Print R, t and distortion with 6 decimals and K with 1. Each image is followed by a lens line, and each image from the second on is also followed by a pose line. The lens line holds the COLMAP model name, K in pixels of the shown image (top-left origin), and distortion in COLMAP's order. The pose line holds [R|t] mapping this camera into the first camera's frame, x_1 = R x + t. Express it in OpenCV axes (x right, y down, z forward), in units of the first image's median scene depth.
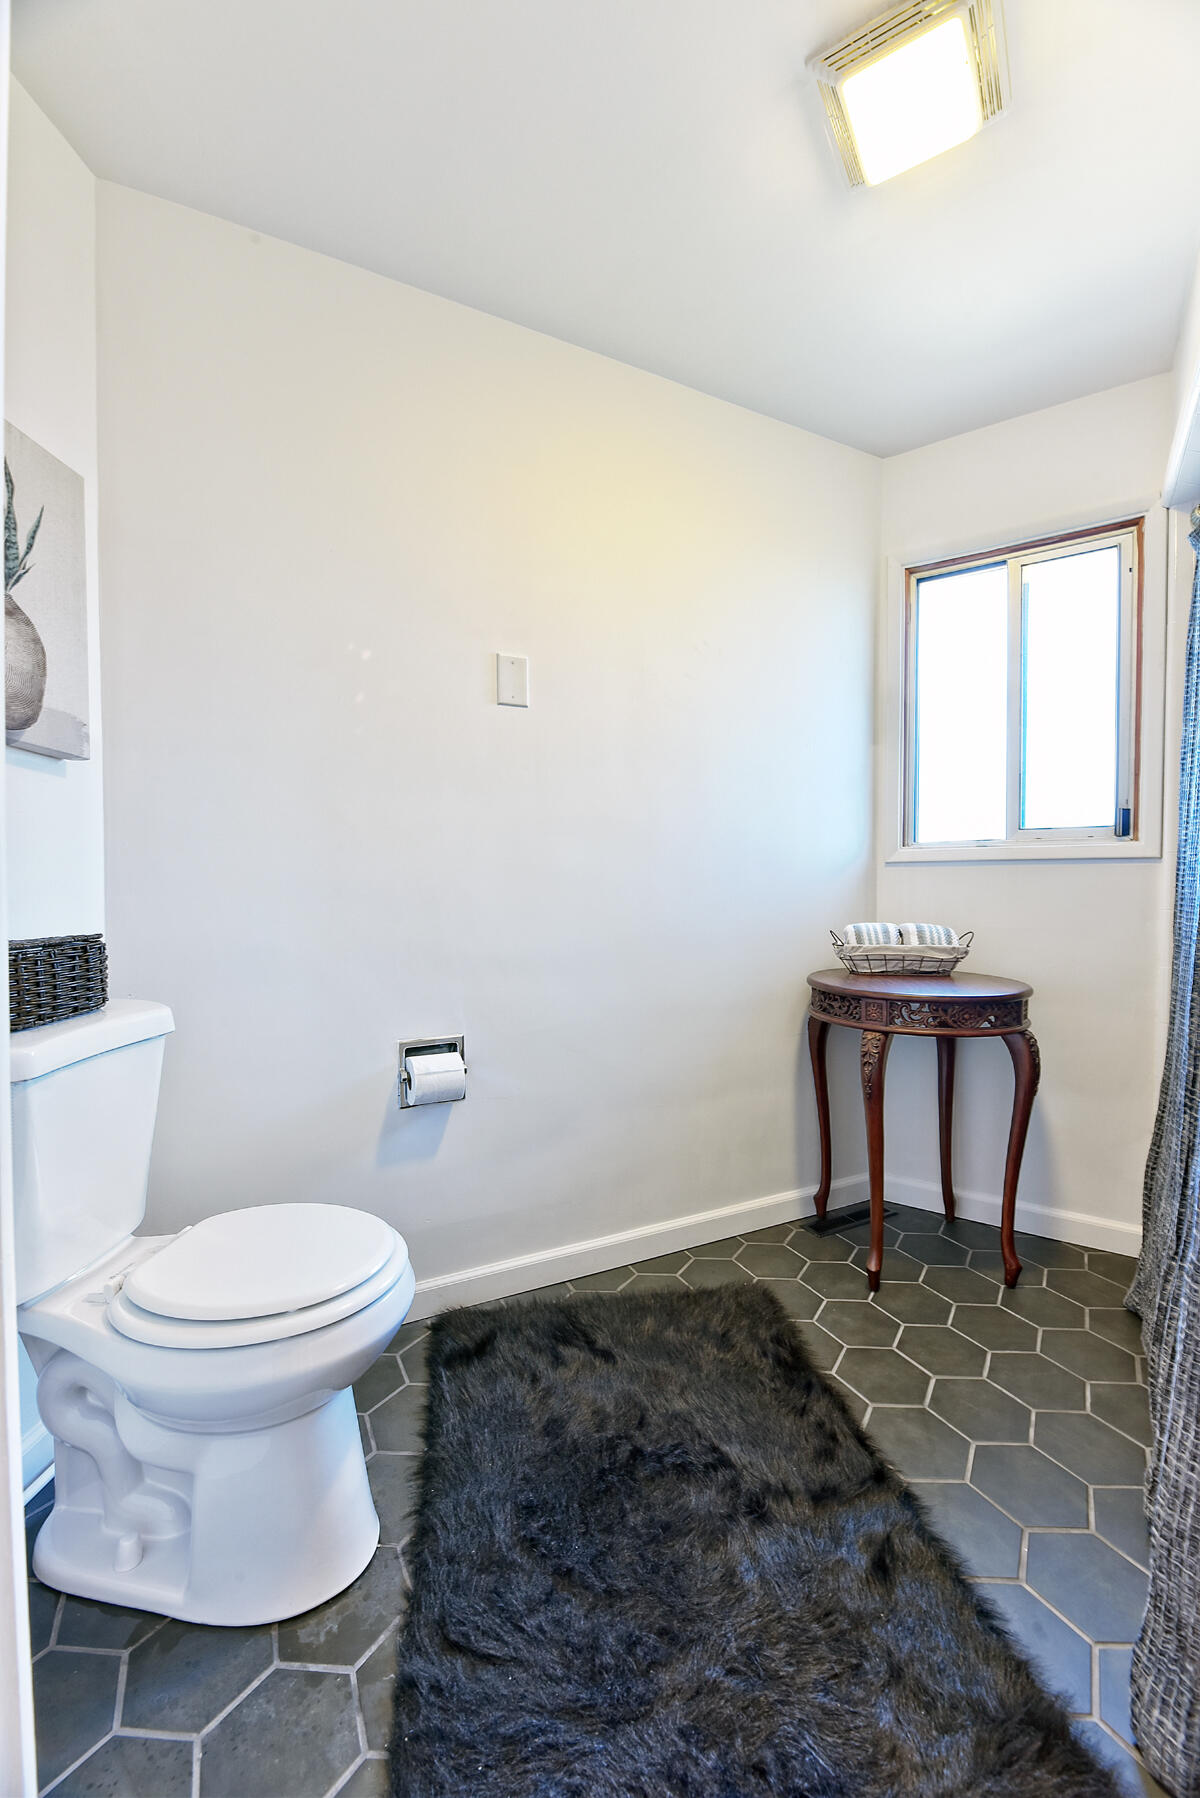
lens RADIAL K [[723.6, 0, 598.7], [0, 723.6, 902.0], [0, 0, 1]] dist [-0.001090, -0.002972]
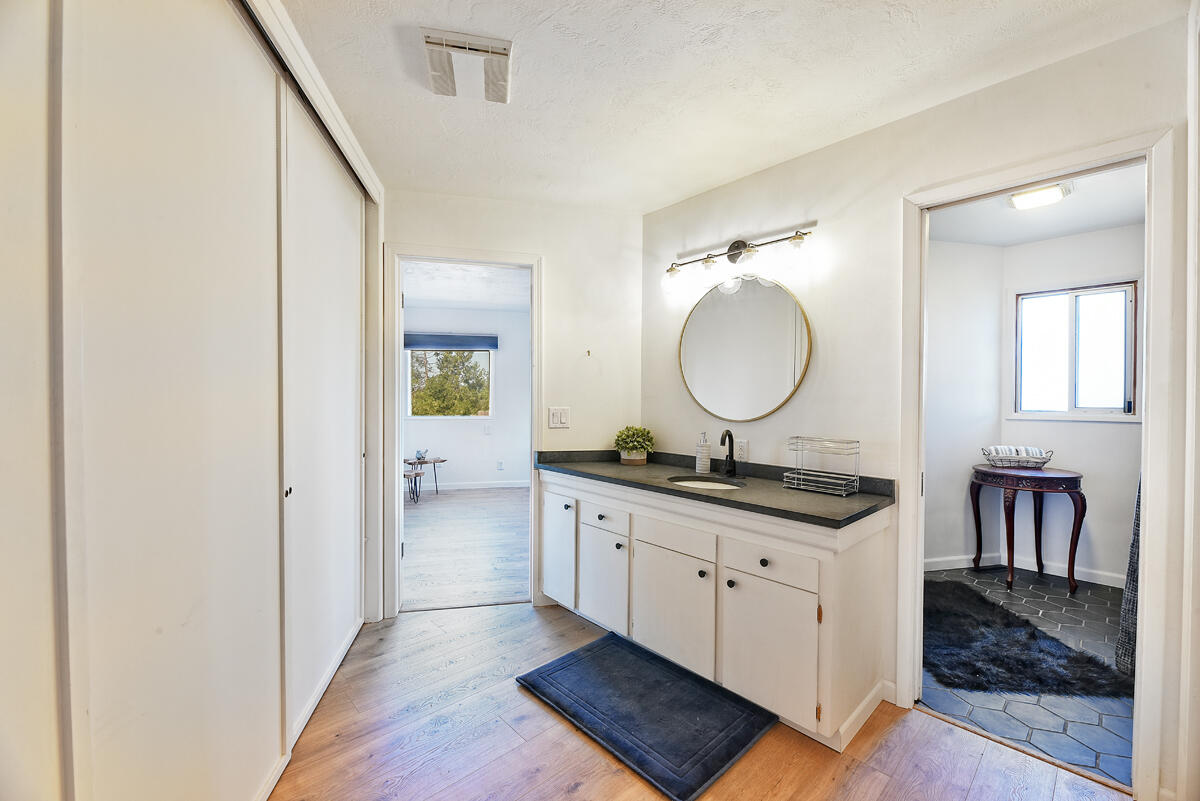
lens RADIAL K [[483.0, 0, 602.0], [0, 483.0, 398.0], [0, 0, 1]] dist [-0.001090, -0.002972]
pose [[0.970261, 0.006144, -0.241983, -0.541709], [-0.010483, 0.999807, -0.016645, -0.091058], [0.241834, 0.018687, 0.970138, -0.903818]]
